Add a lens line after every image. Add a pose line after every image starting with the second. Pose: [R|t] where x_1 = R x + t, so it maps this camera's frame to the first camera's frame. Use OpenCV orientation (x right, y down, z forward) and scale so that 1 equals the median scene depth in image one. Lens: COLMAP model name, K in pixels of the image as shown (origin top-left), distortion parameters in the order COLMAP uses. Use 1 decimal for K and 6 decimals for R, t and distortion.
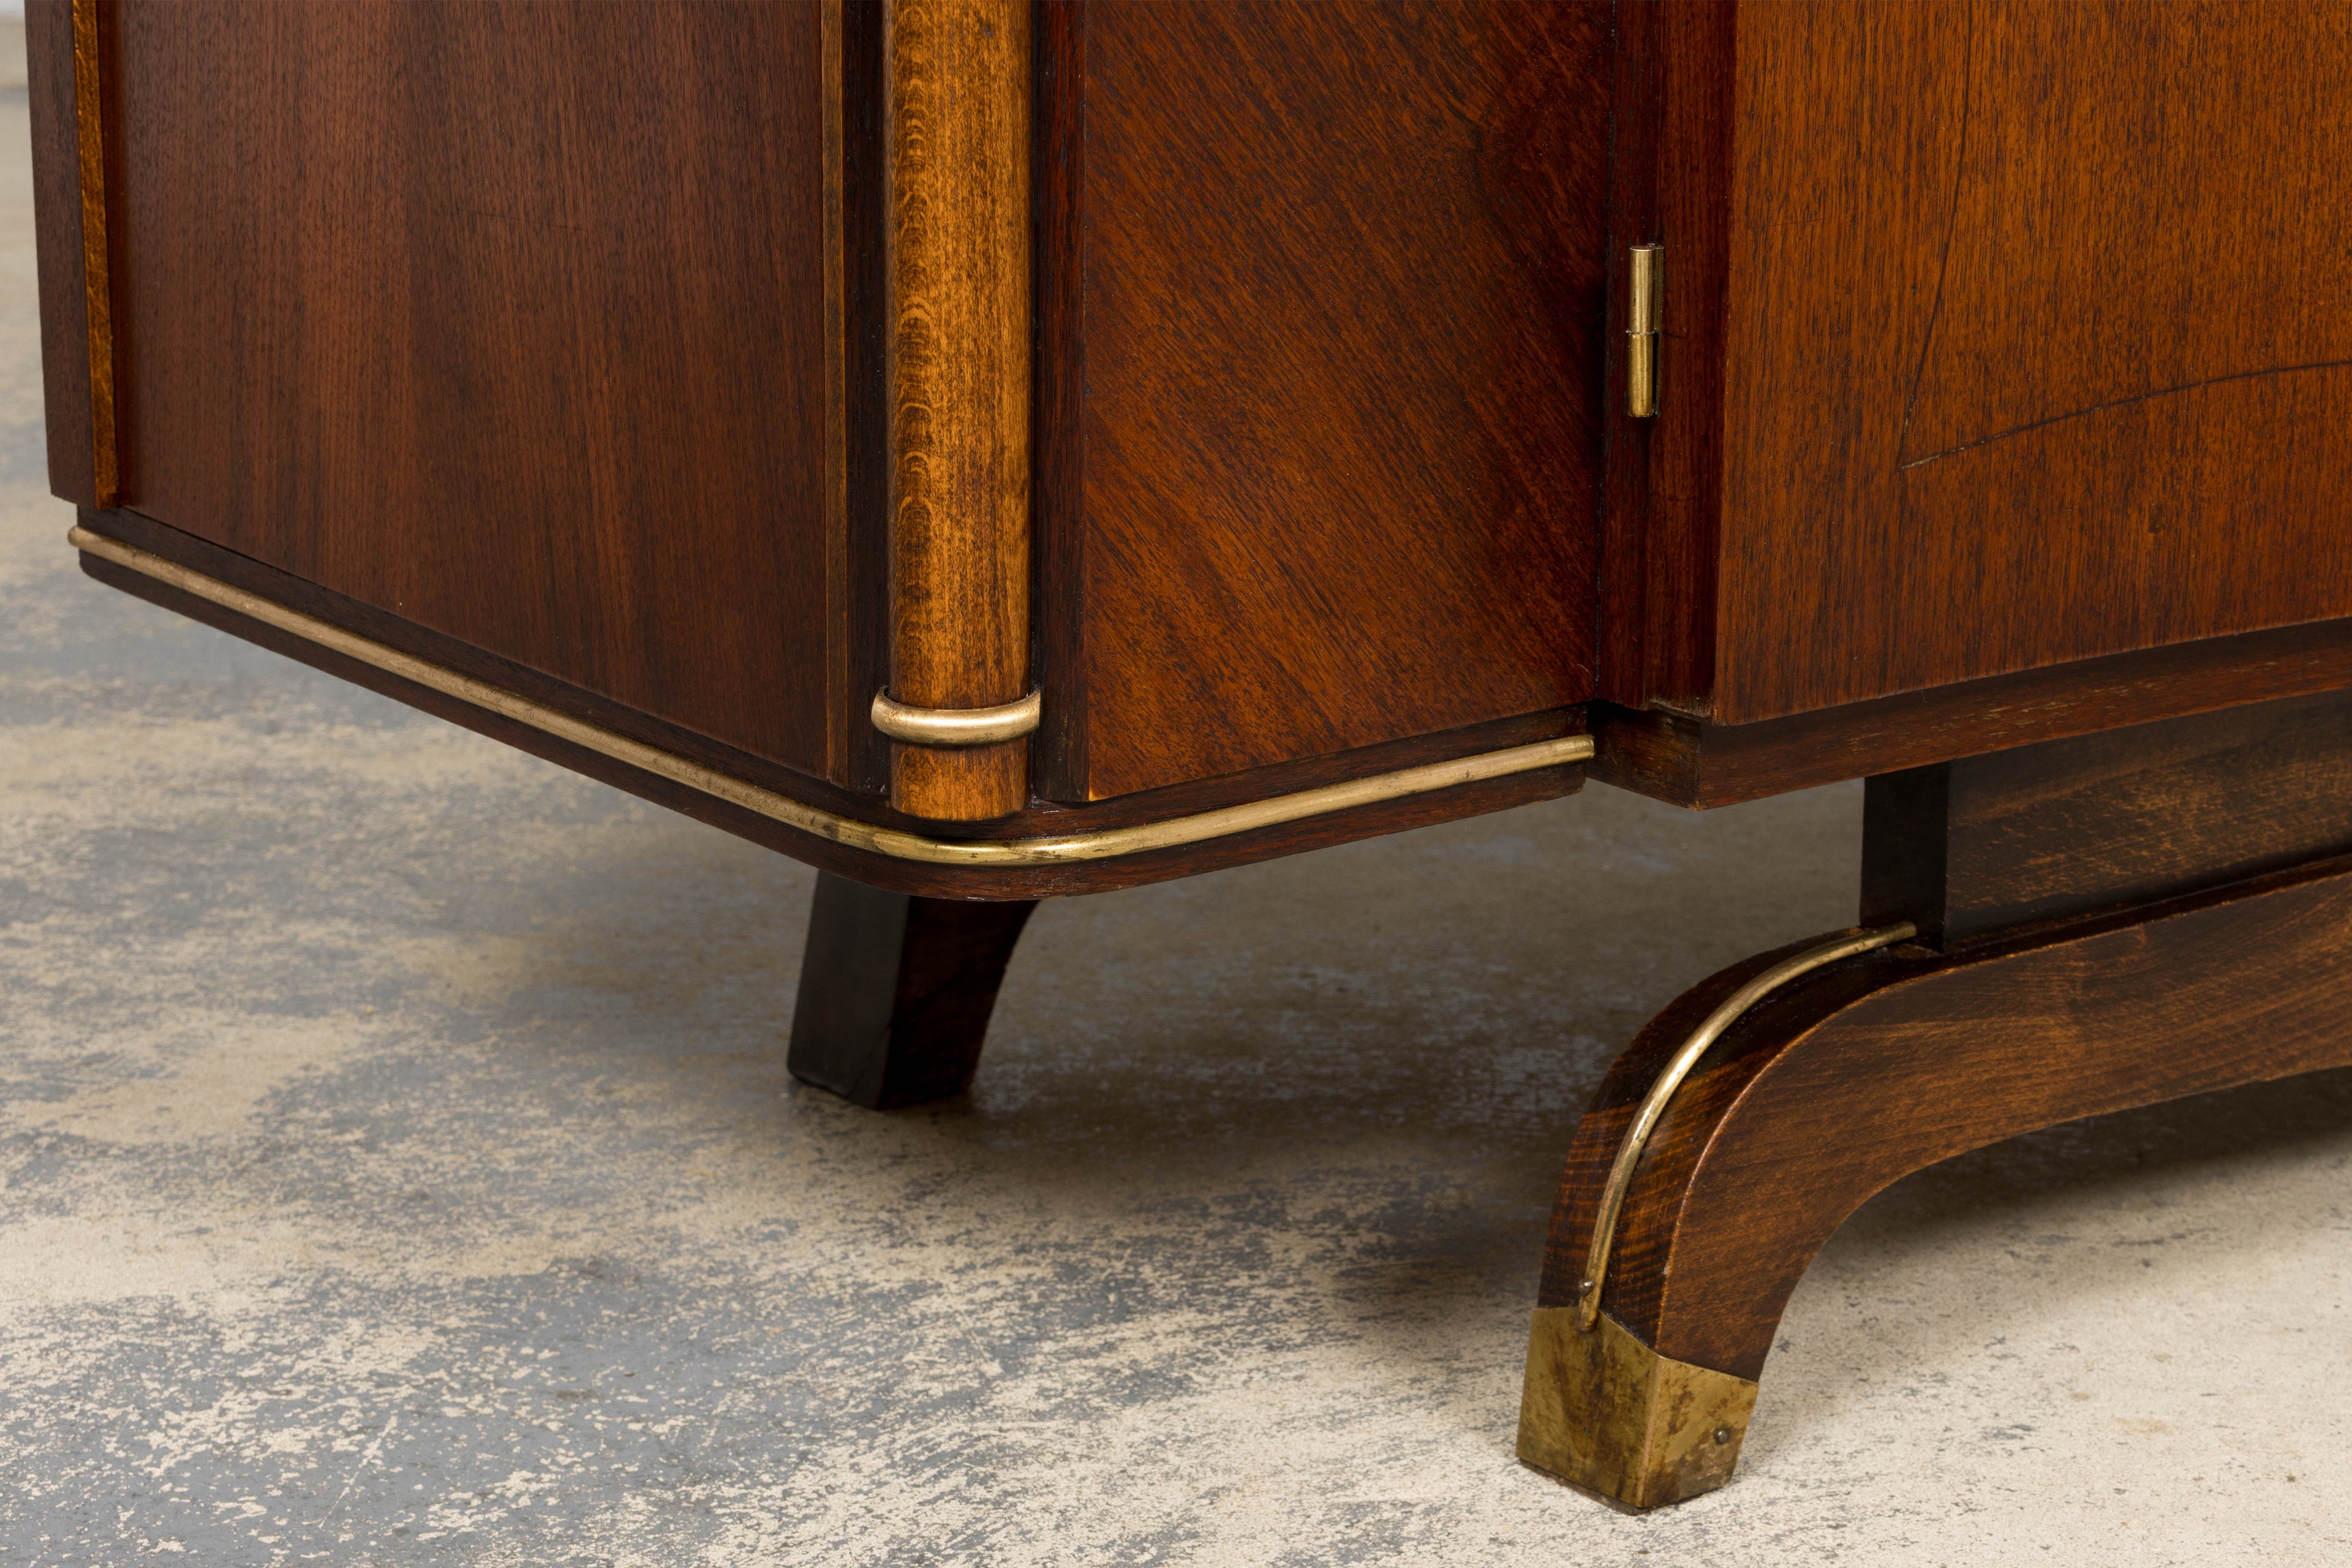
lens RADIAL K [[5723.2, 0, 1166.9], [0, 5723.2, 856.0], [0, 0, 1]] dist [-0.046650, 0.279712]
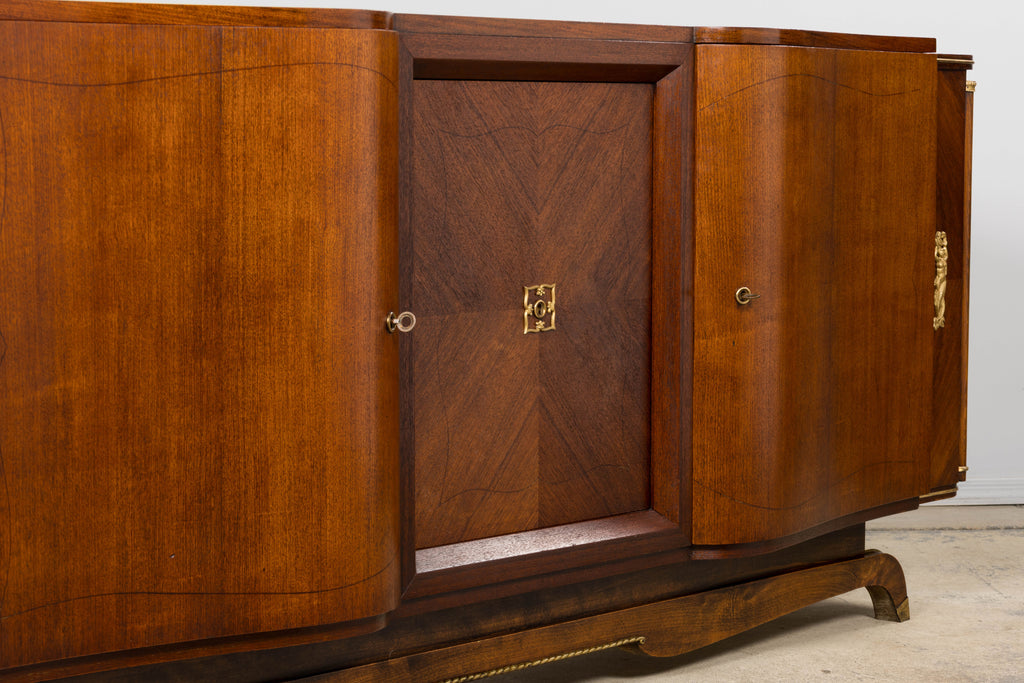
lens RADIAL K [[2729.7, 0, 512.1], [0, 2729.7, 400.8], [0, 0, 1]] dist [-0.066880, 0.055712]
pose [[0.981576, -0.024379, 0.189512, 0.121975], [0.058151, 0.982893, -0.174754, 0.166034], [-0.182010, 0.182555, 0.966202, -1.222706]]
